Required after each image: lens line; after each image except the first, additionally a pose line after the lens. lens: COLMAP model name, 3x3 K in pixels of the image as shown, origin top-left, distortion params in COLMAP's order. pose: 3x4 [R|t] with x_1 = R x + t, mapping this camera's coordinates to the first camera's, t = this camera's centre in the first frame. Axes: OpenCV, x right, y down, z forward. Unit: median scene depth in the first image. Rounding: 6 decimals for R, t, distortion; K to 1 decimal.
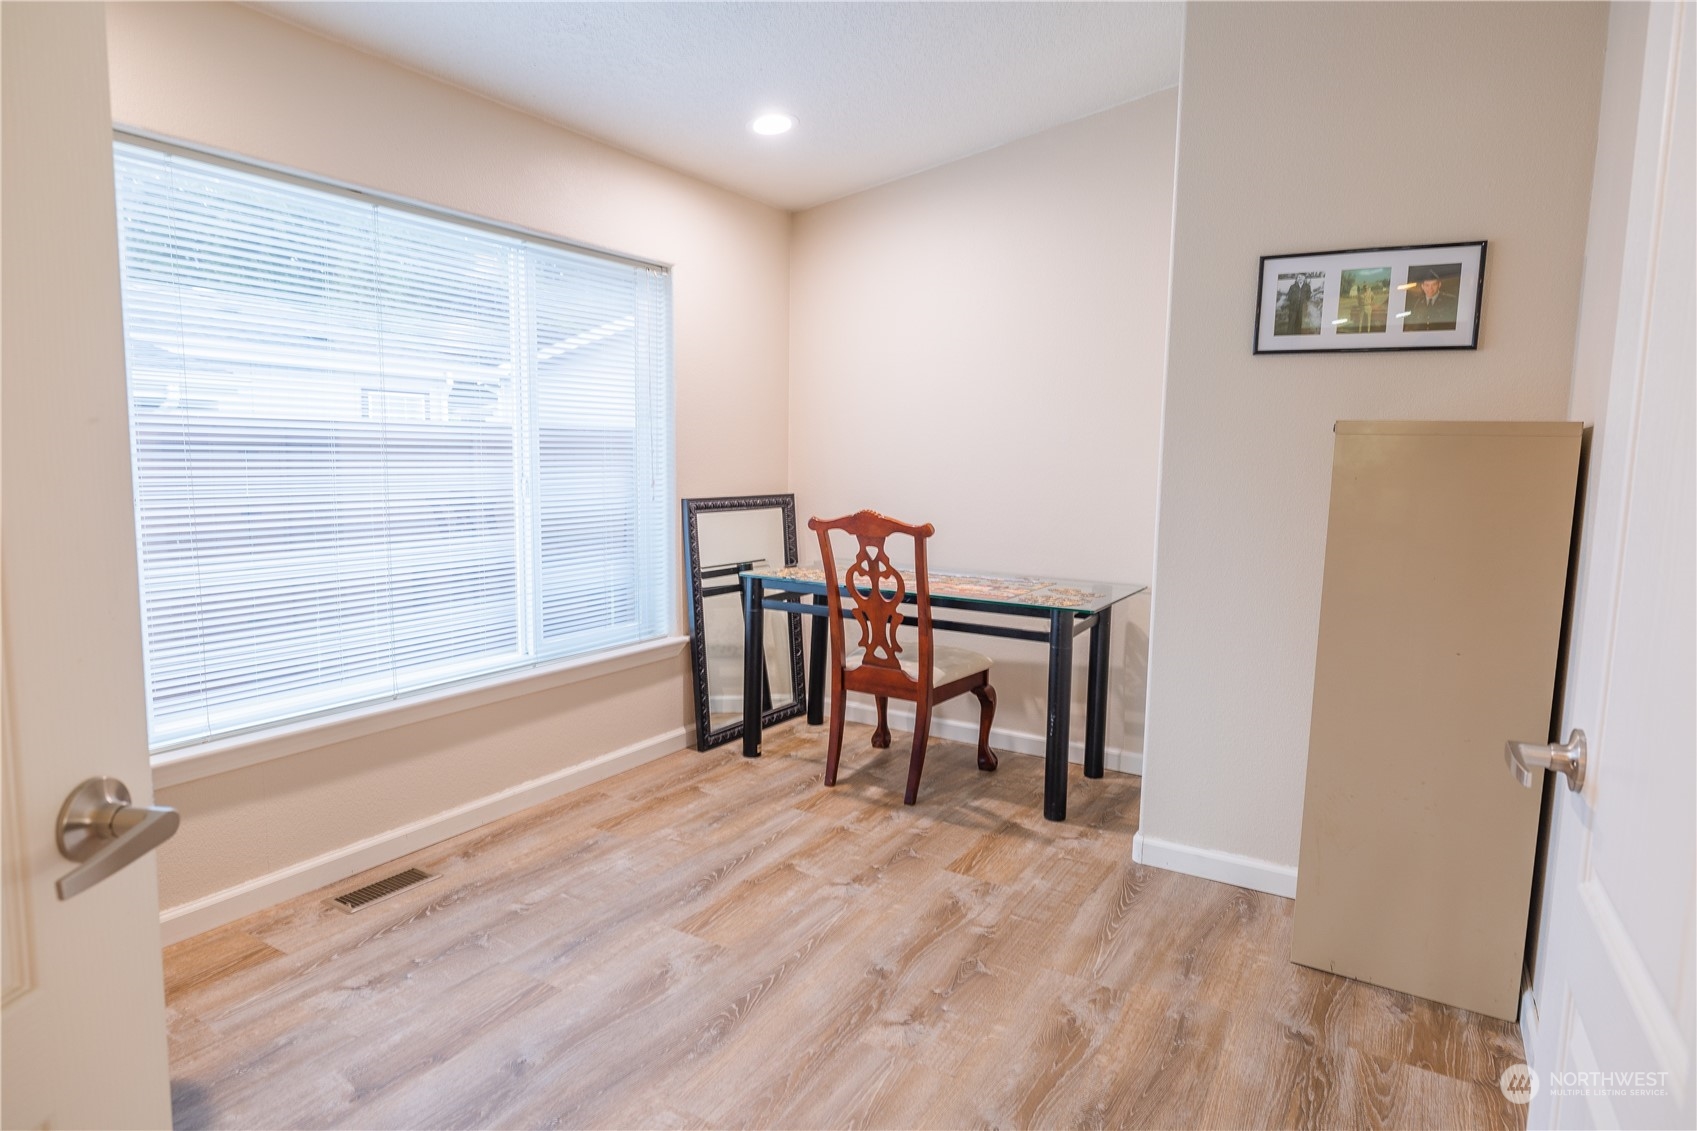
lens RADIAL K [[969.5, 0, 846.7], [0, 969.5, 568.3], [0, 0, 1]] dist [-0.001269, 0.000014]
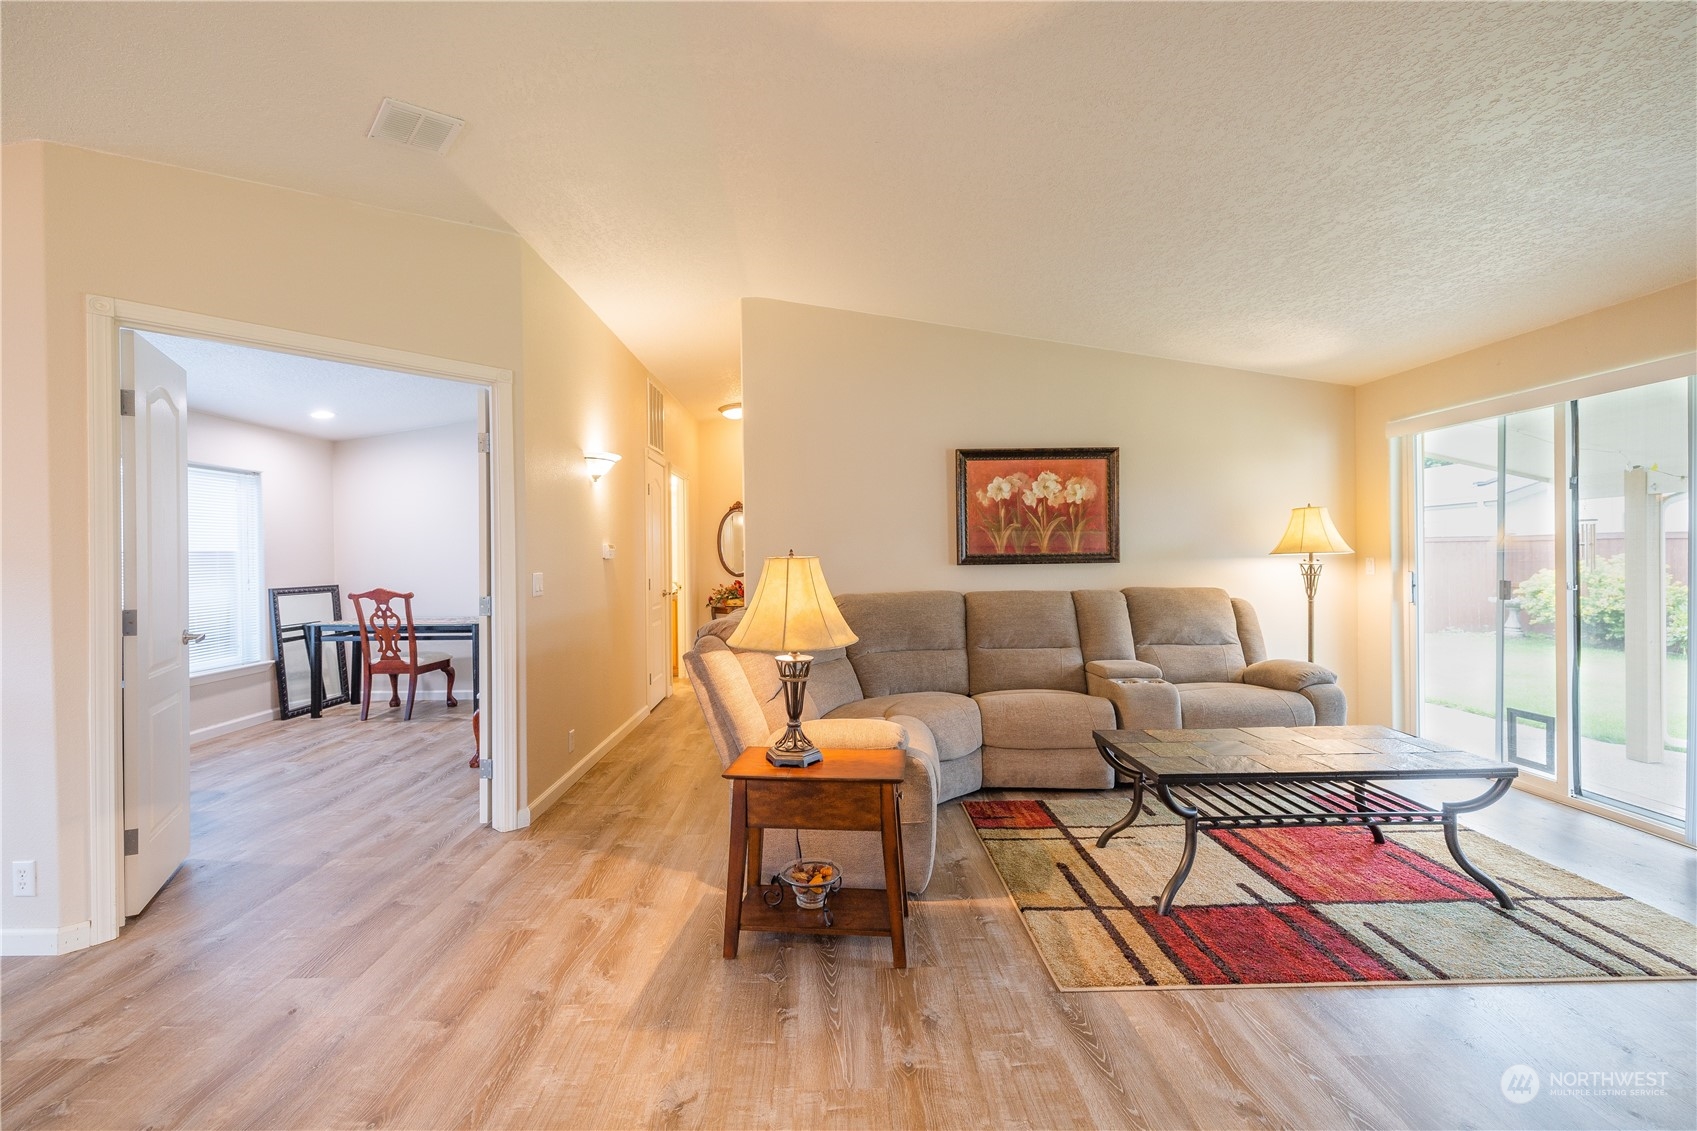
lens RADIAL K [[716.7, 0, 841.3], [0, 716.7, 568.4], [0, 0, 1]] dist [-0.003563, 0.000459]
pose [[0.844746, -0.028610, 0.534403, 0.035397], [0.085251, 0.993013, -0.081597, 0.106371], [-0.528334, 0.114487, 0.841282, -0.845258]]
